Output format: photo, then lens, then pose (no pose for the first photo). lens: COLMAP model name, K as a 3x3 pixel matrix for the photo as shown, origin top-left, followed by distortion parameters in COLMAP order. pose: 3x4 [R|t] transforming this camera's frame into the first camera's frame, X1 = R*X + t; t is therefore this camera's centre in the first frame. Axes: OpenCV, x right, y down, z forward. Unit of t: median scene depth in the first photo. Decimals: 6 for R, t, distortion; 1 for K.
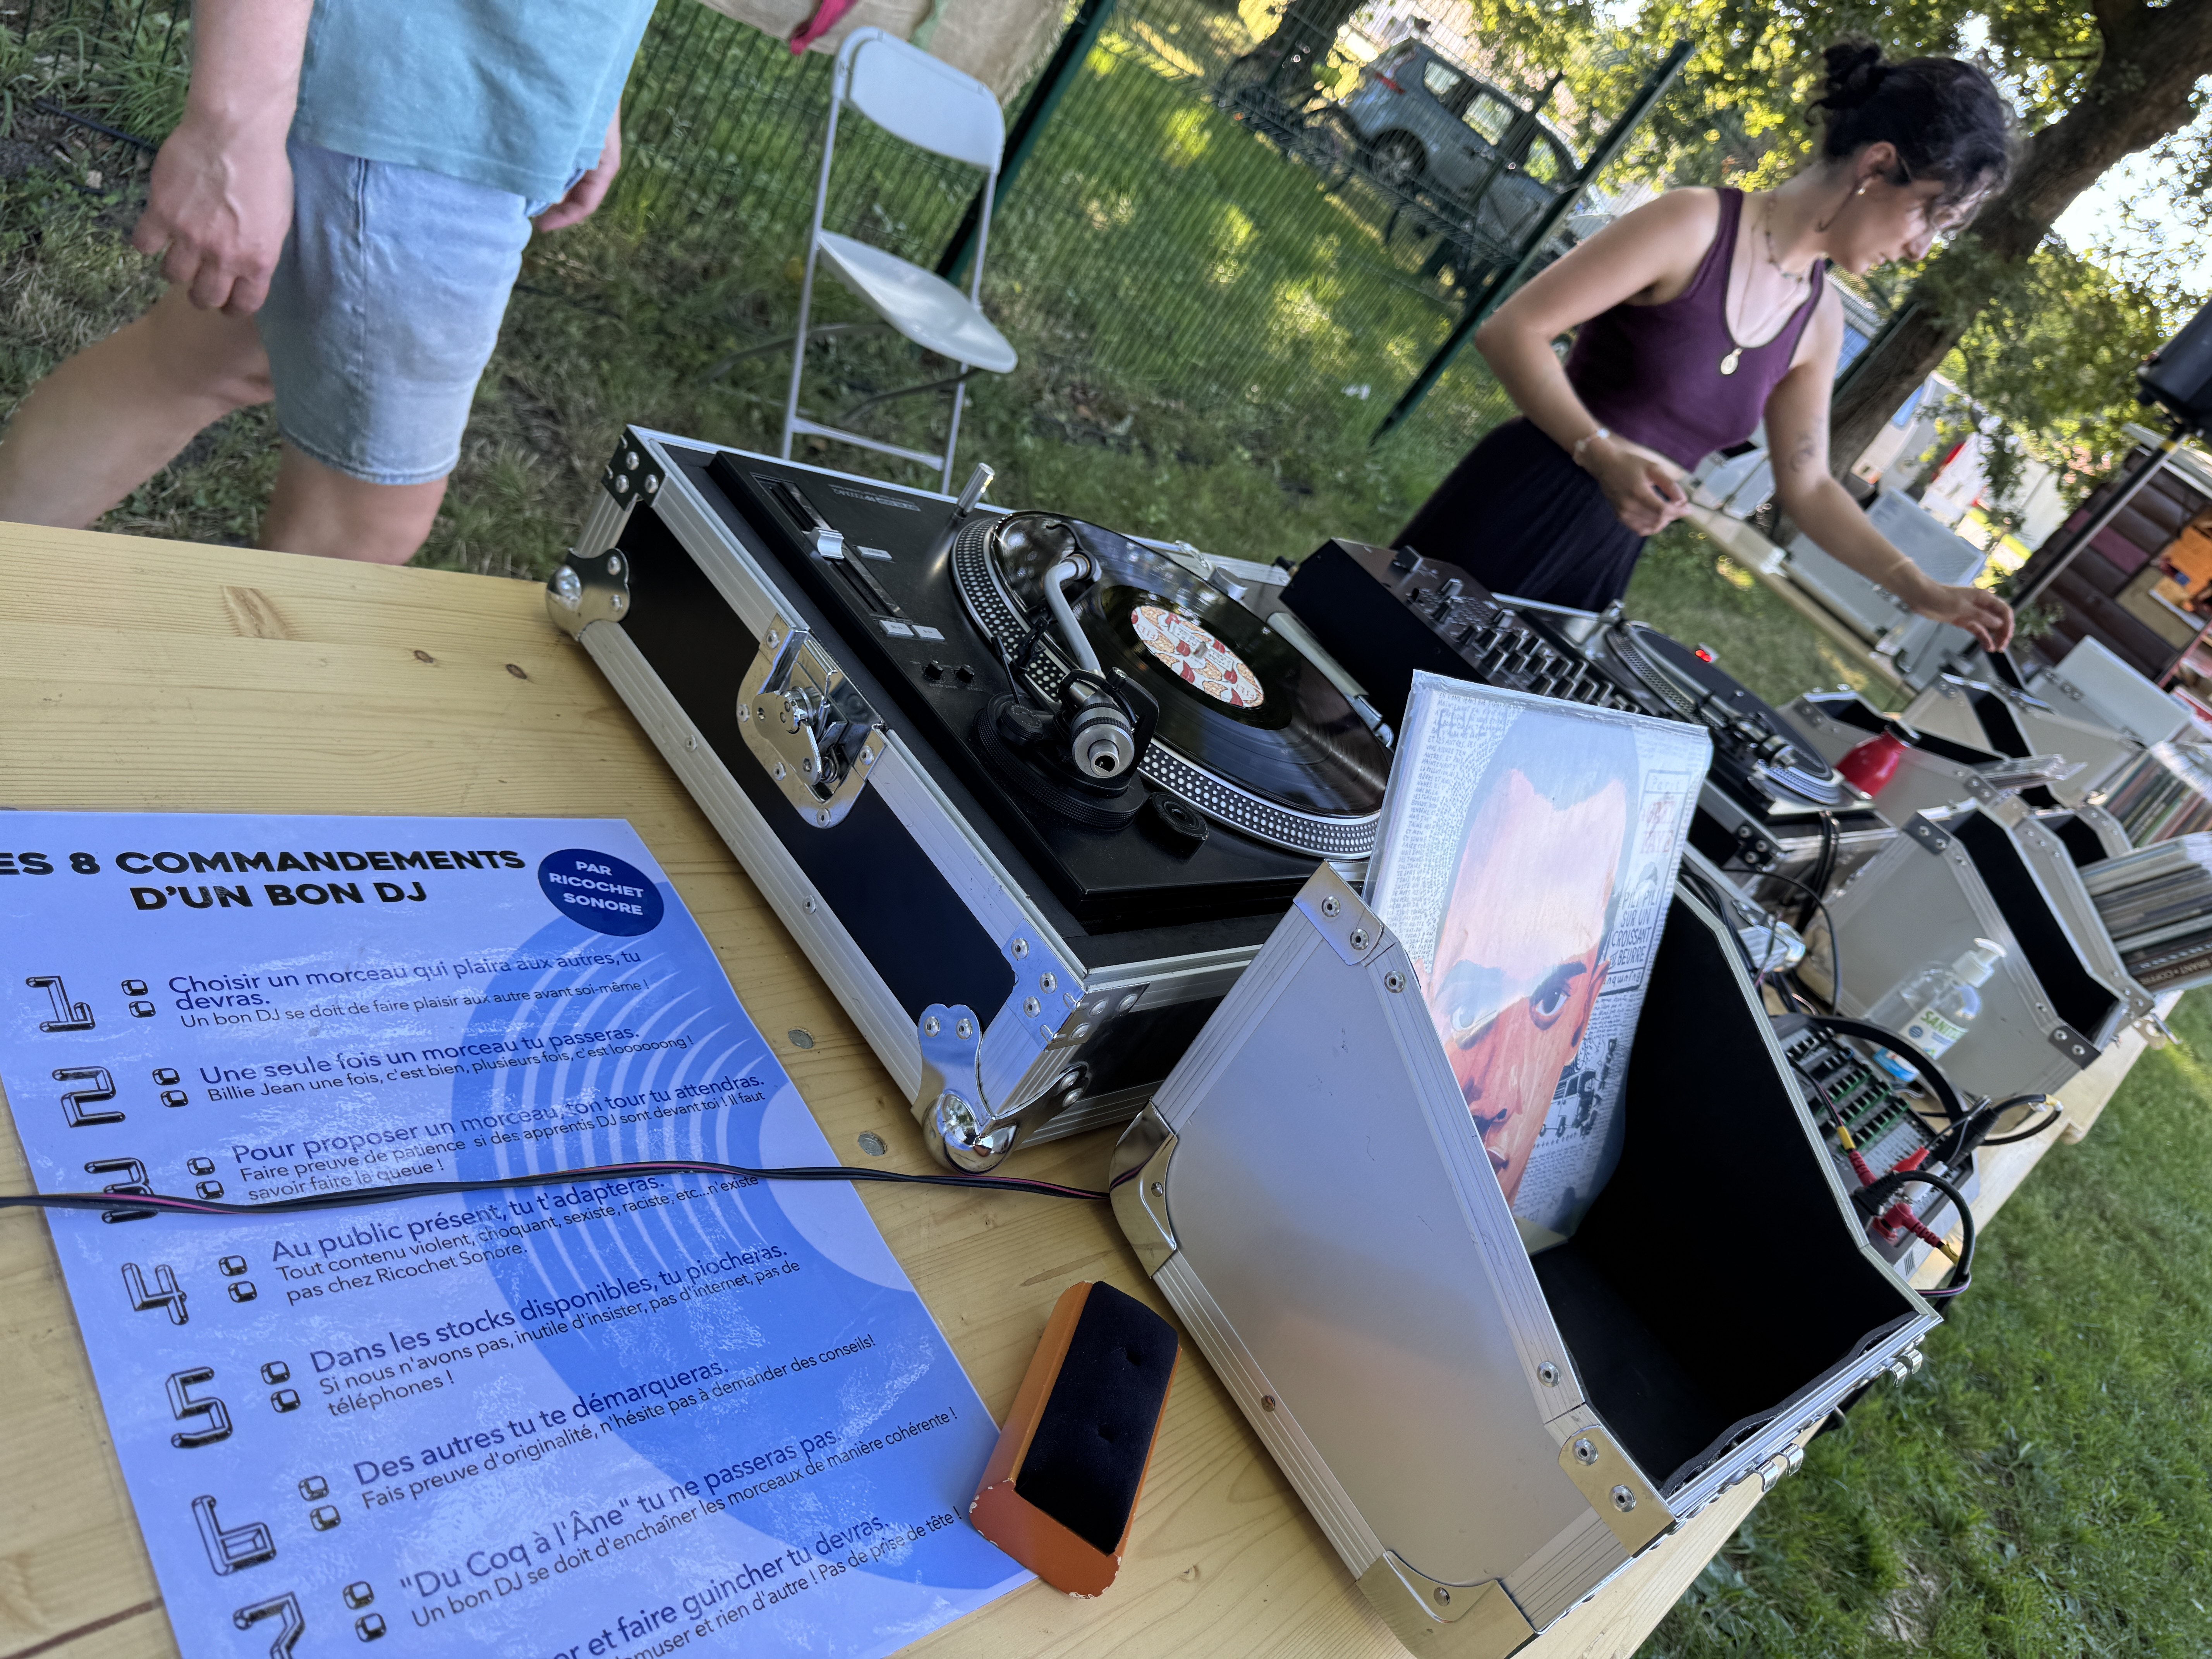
lens RADIAL K [[1540.6, 0, 1106.0], [0, 1540.6, 829.5], [0, 0, 1]] dist [0.004955, -0.023381]
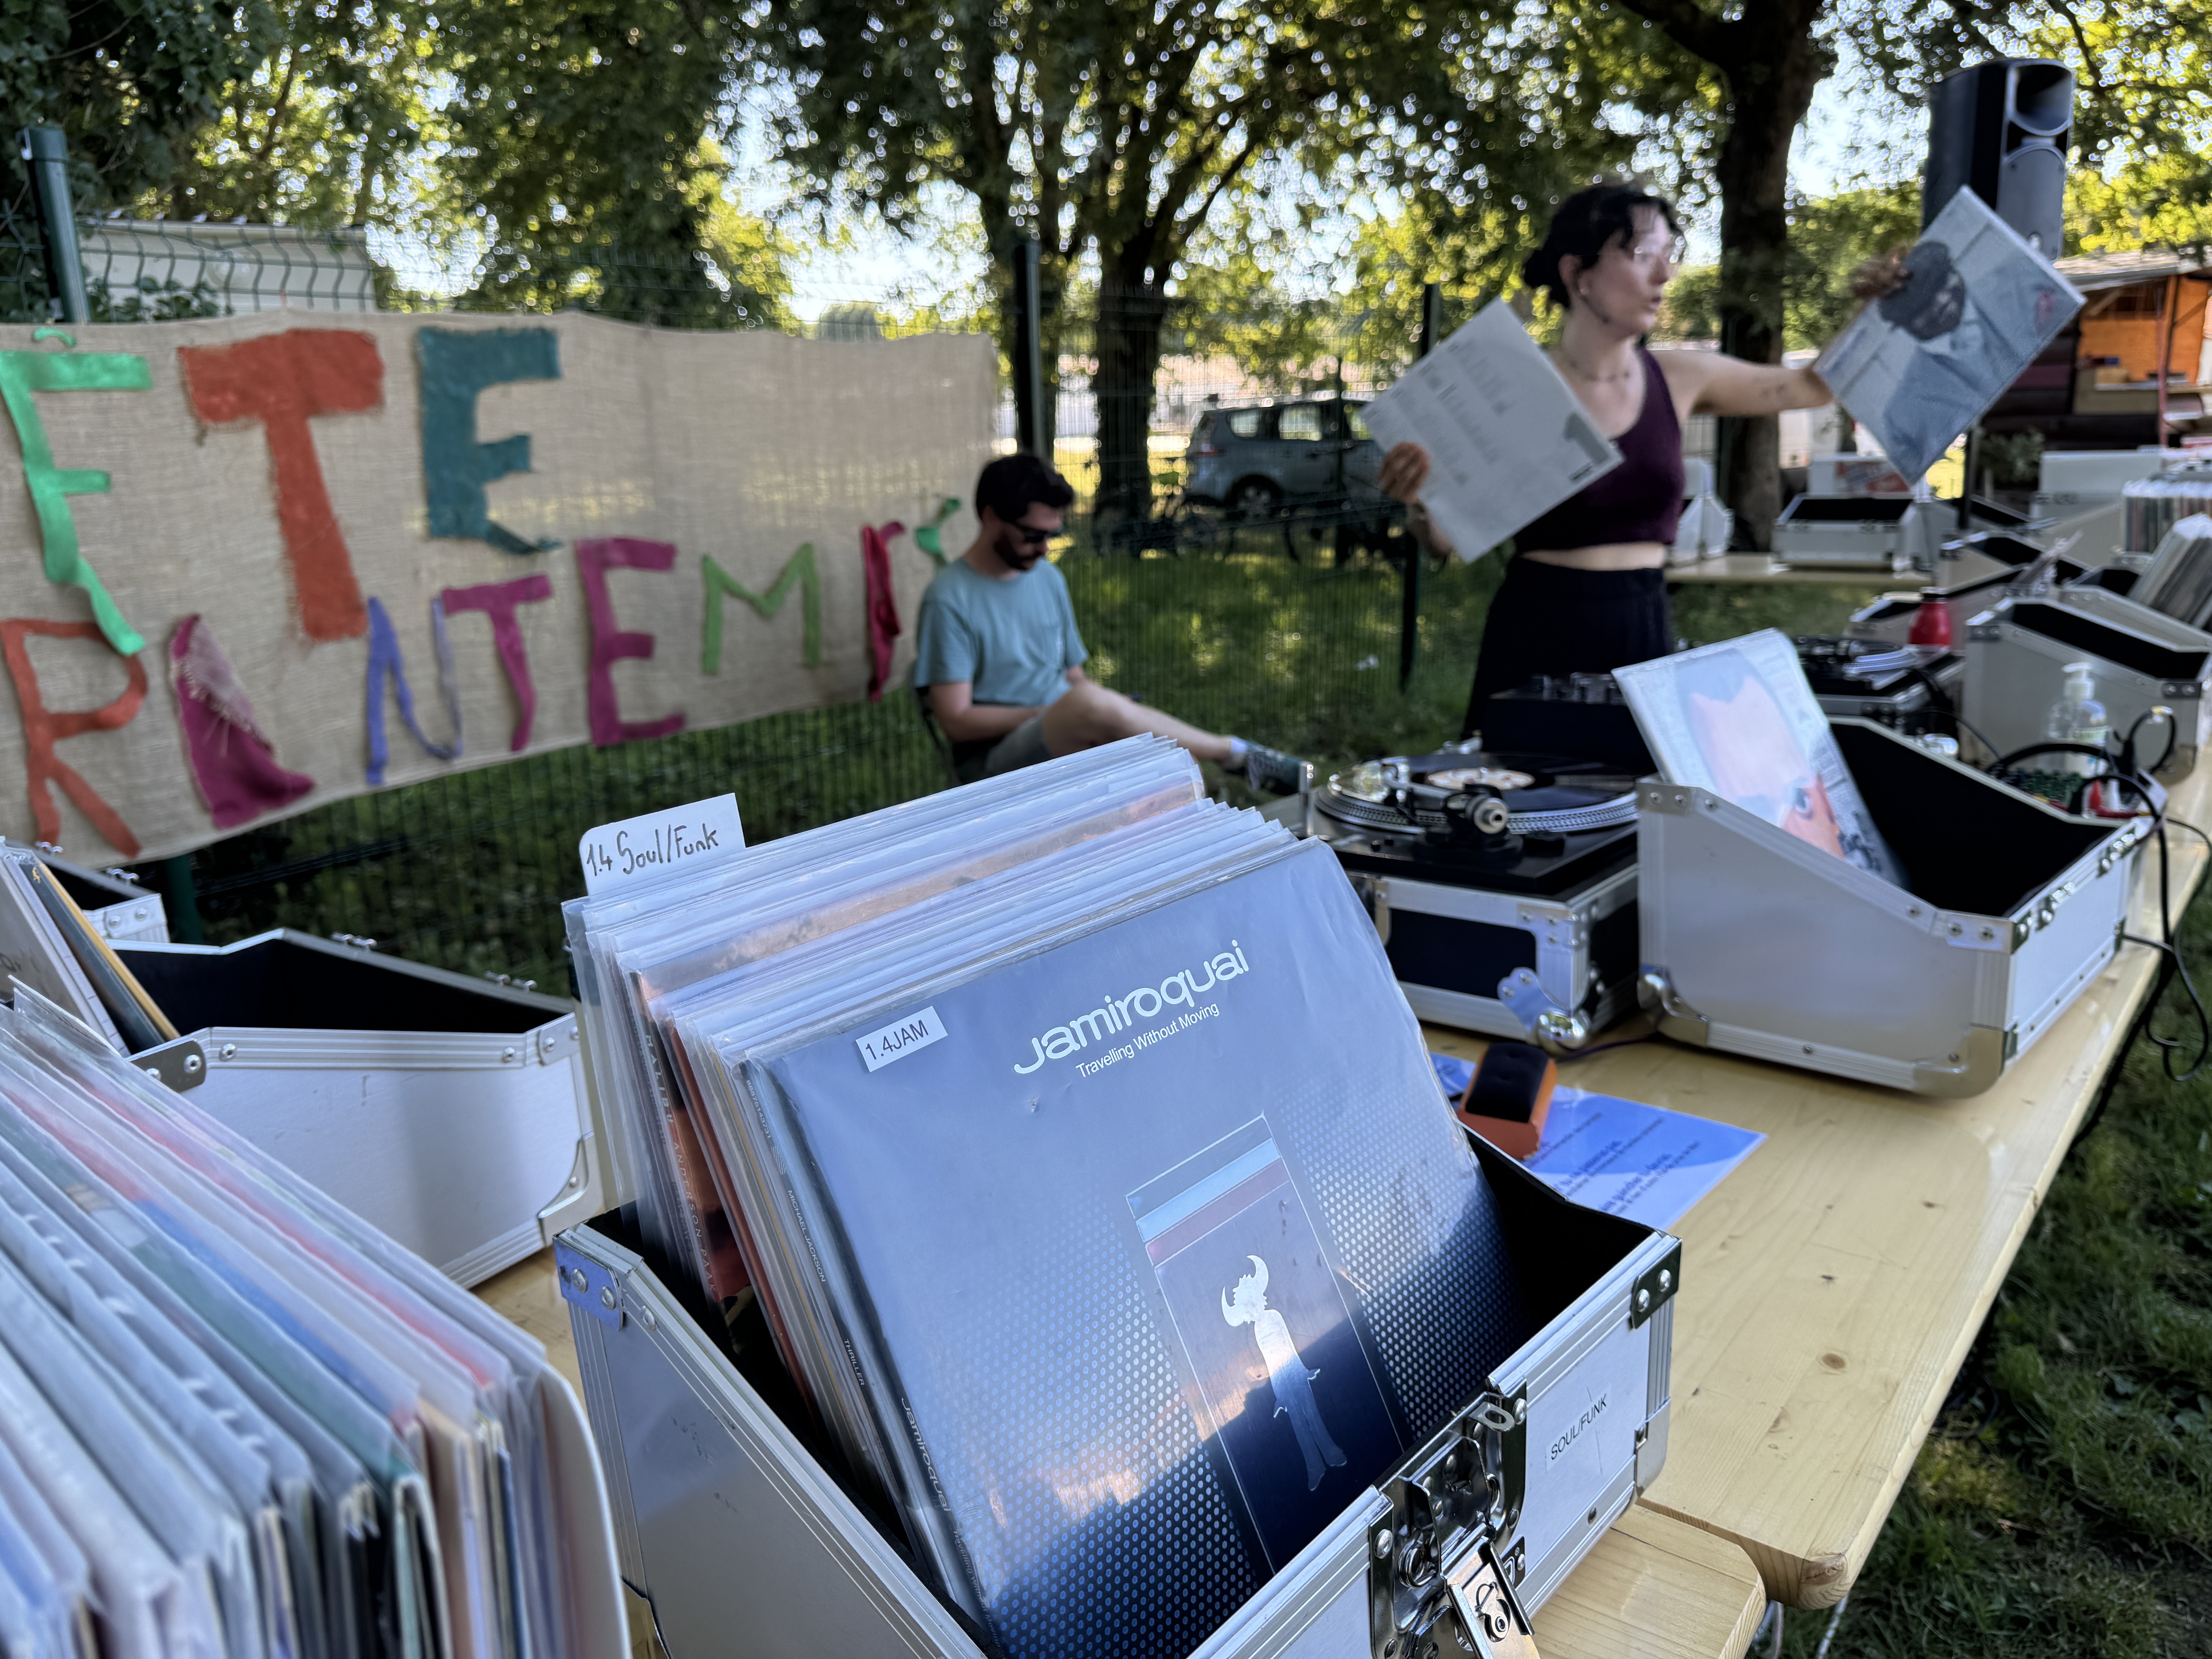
lens RADIAL K [[1540.6, 0, 1106.0], [0, 1540.6, 829.5], [0, 0, 1]] dist [0.004955, -0.023381]
pose [[0.823113, -0.567482, -0.021170, -0.115794], [0.539489, 0.793061, -0.282853, 0.075400], [0.177304, 0.221399, 0.958930, -0.270292]]
